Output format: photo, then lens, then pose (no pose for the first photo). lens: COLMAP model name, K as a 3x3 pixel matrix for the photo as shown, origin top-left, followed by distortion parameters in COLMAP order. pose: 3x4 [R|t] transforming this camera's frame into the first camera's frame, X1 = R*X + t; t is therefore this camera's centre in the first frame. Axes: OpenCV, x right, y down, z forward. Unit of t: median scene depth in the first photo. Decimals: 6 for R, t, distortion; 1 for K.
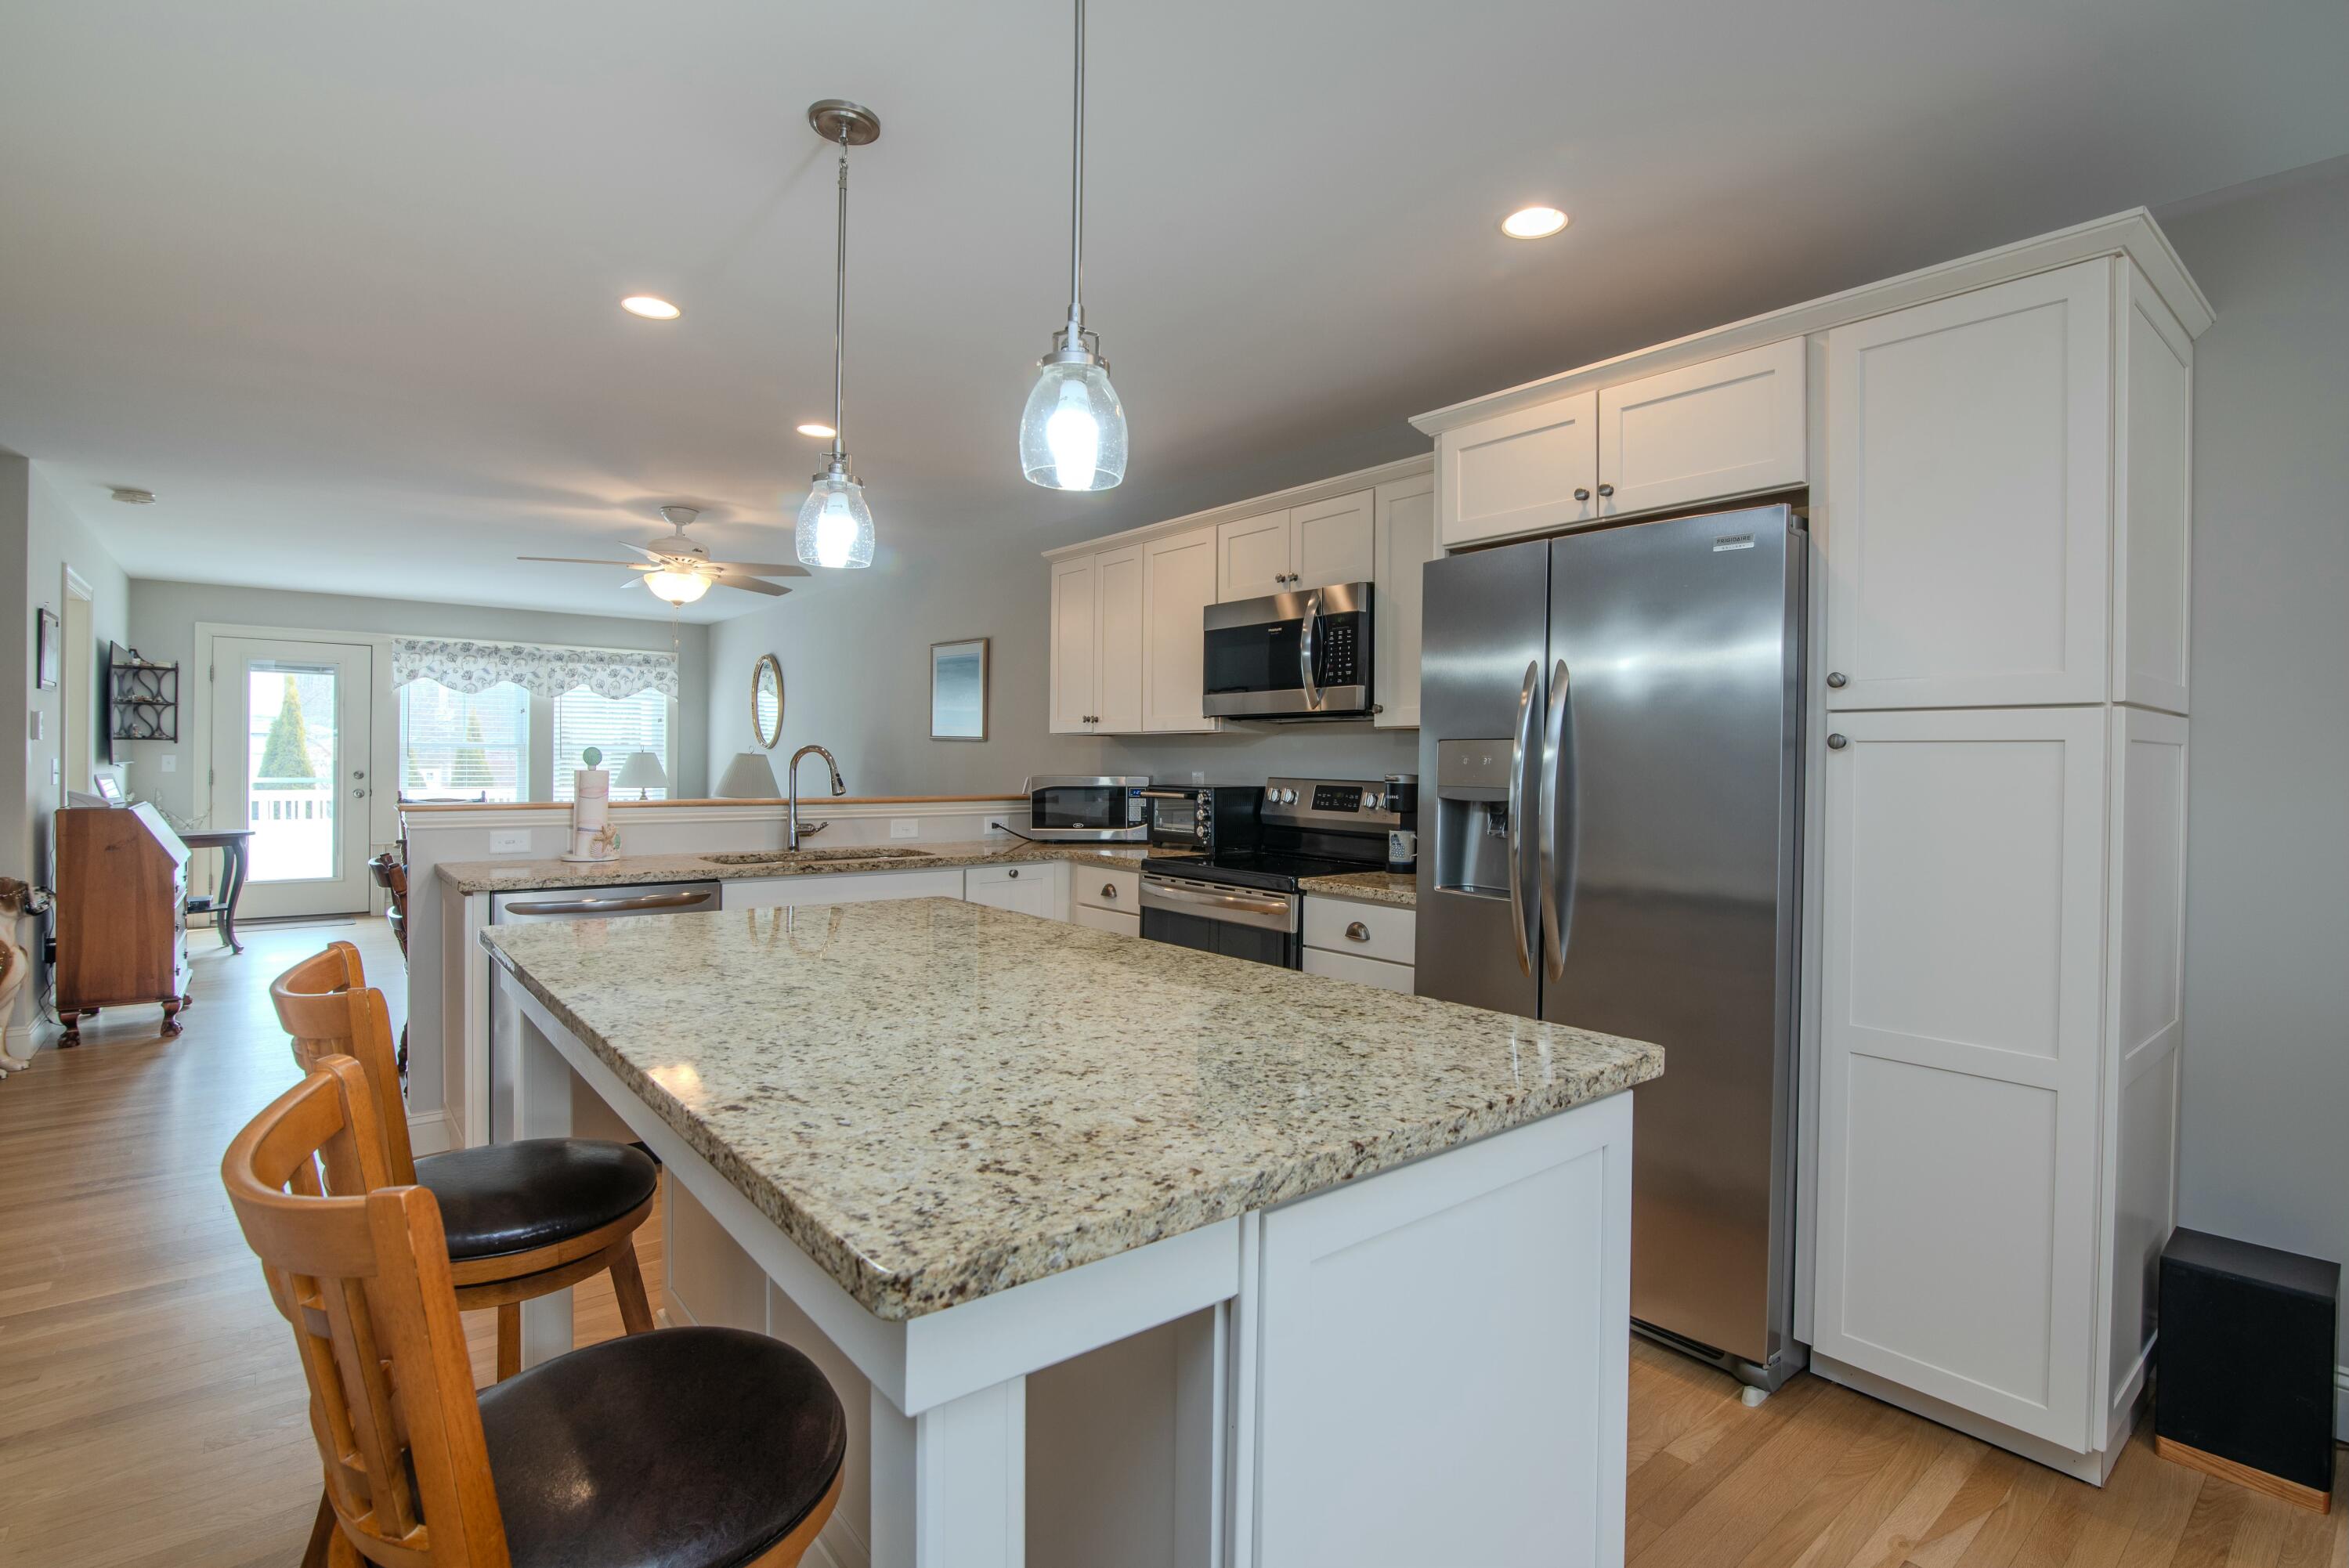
lens RADIAL K [[1119.2, 0, 1249.5], [0, 1119.2, 770.5], [0, 0, 1]] dist [-0.024261, 0.000539]
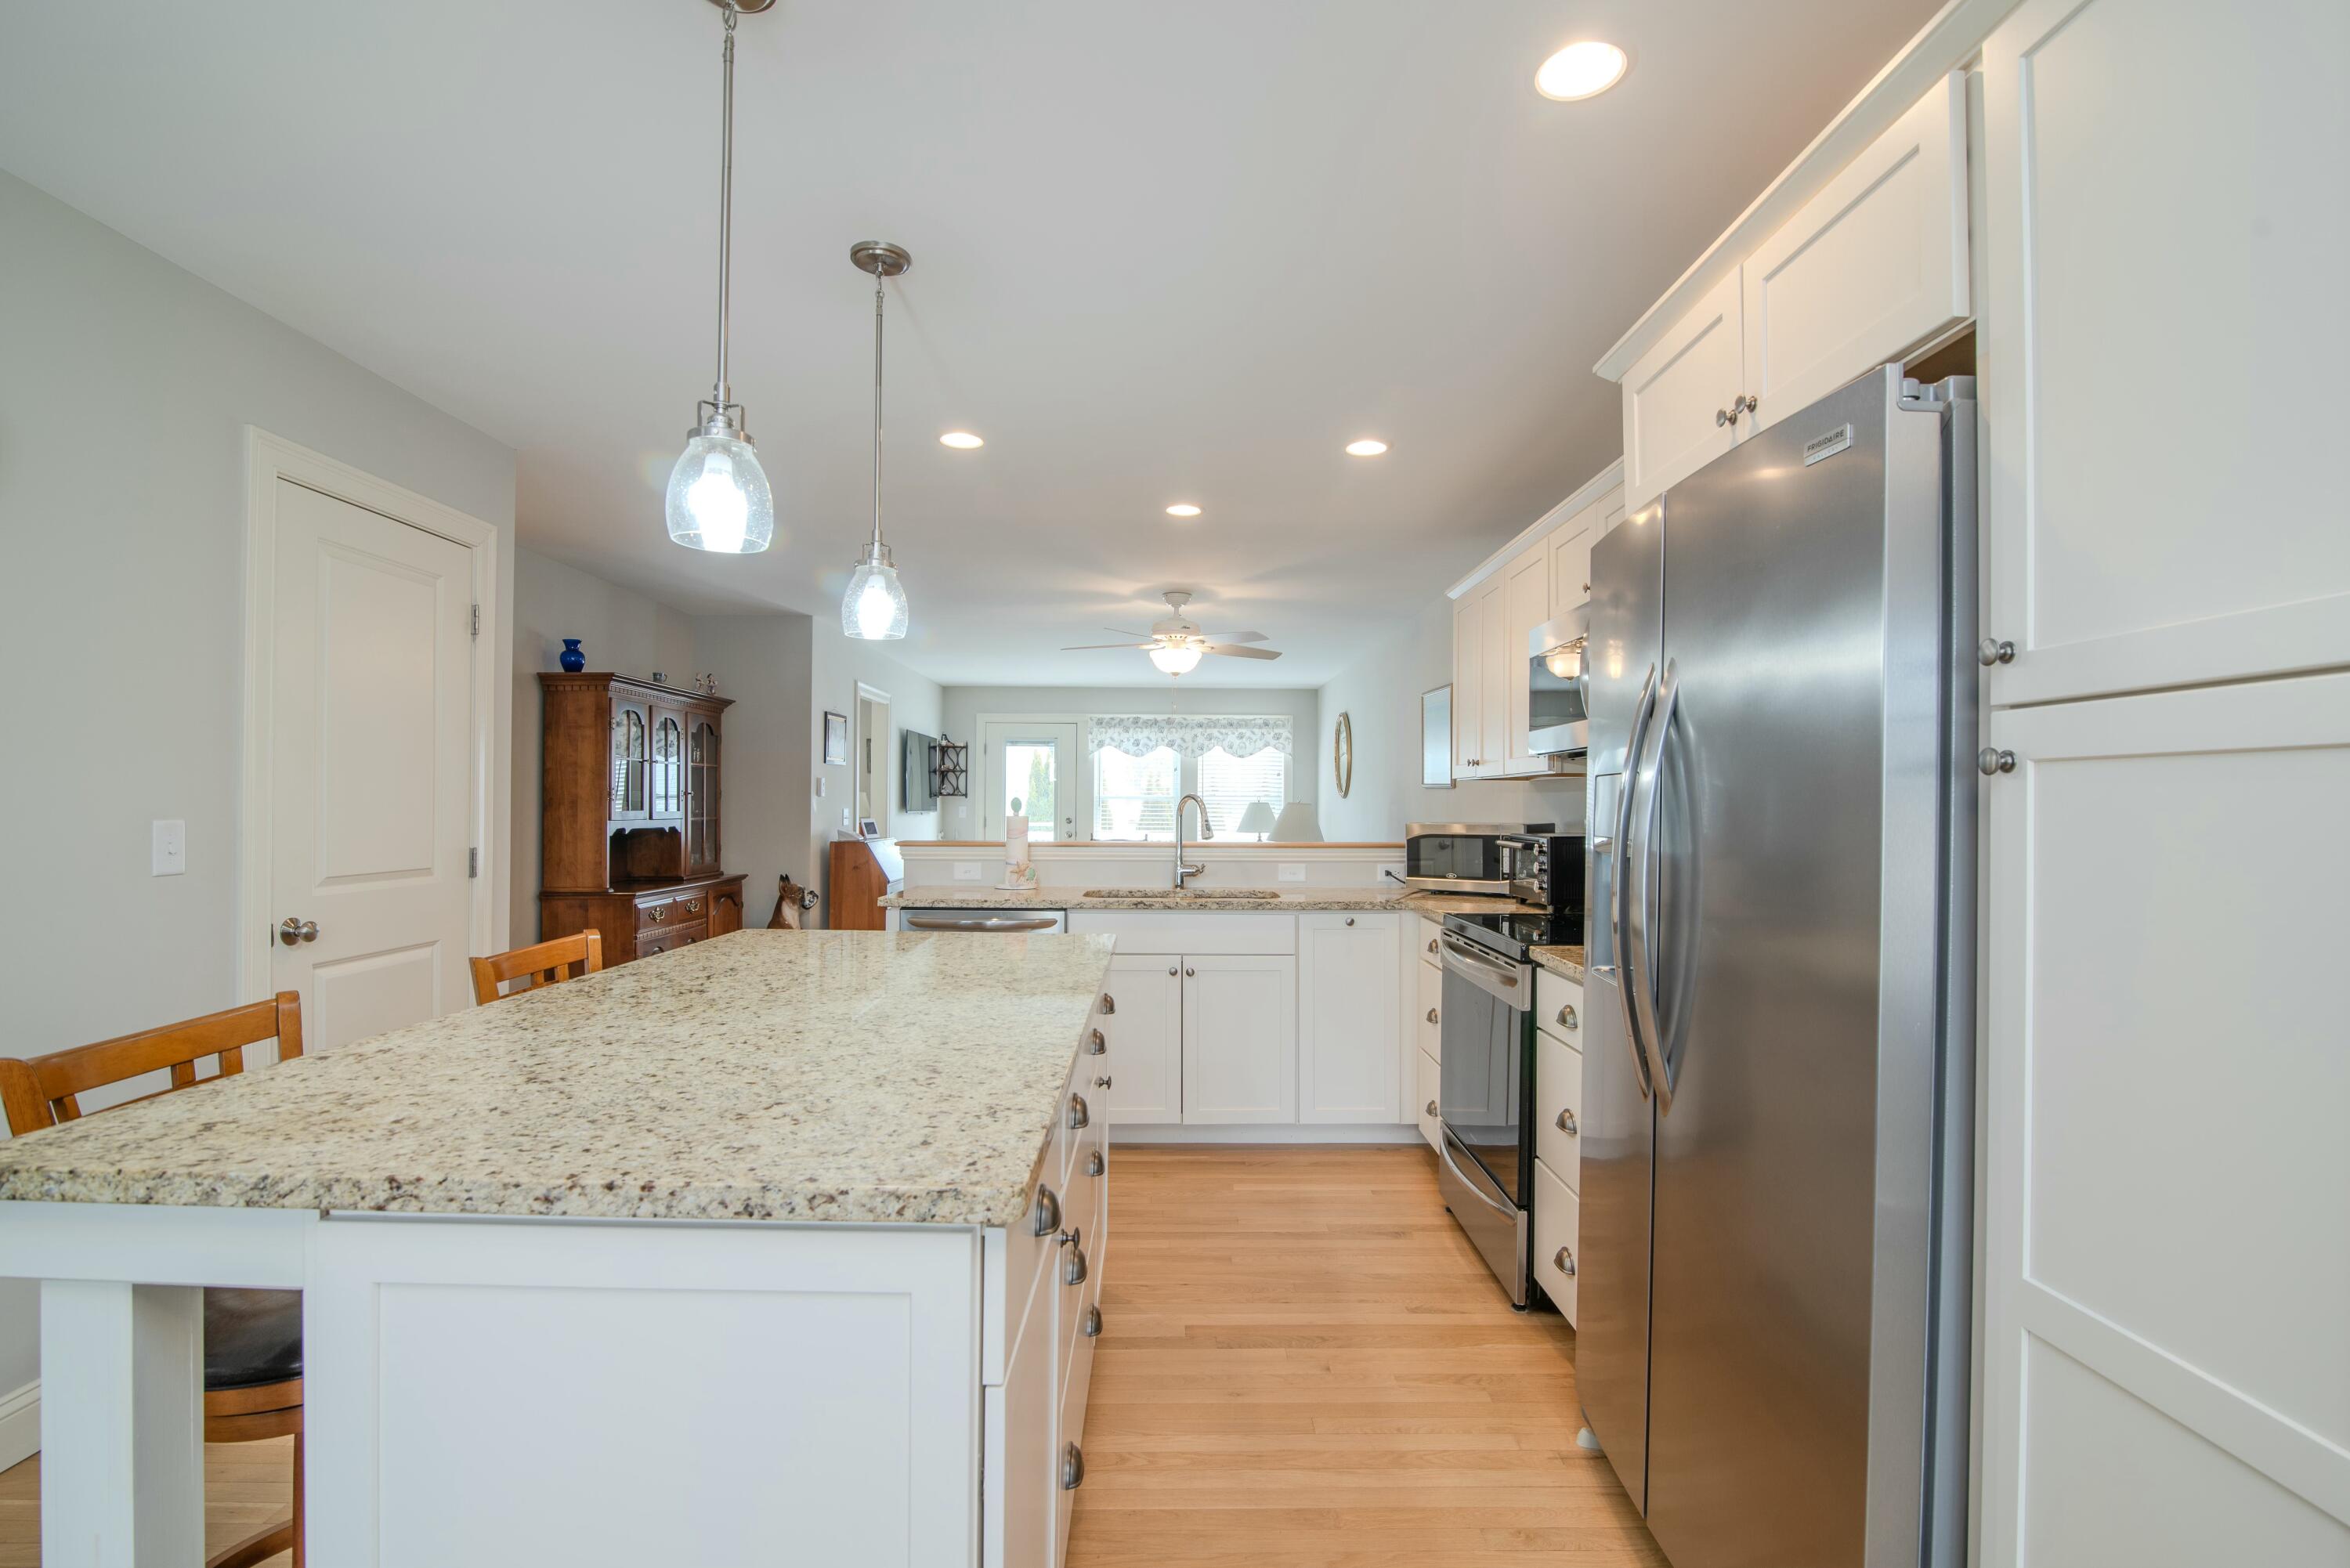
lens RADIAL K [[1090.7, 0, 1175.9], [0, 1090.7, 797.6], [0, 0, 1]] dist [-0.018980, 0.001421]
pose [[0.755105, -0.010587, -0.655519, 0.296758], [-0.002547, 0.999815, -0.019082, 0.001676], [0.655599, 0.016079, 0.754938, 0.168749]]
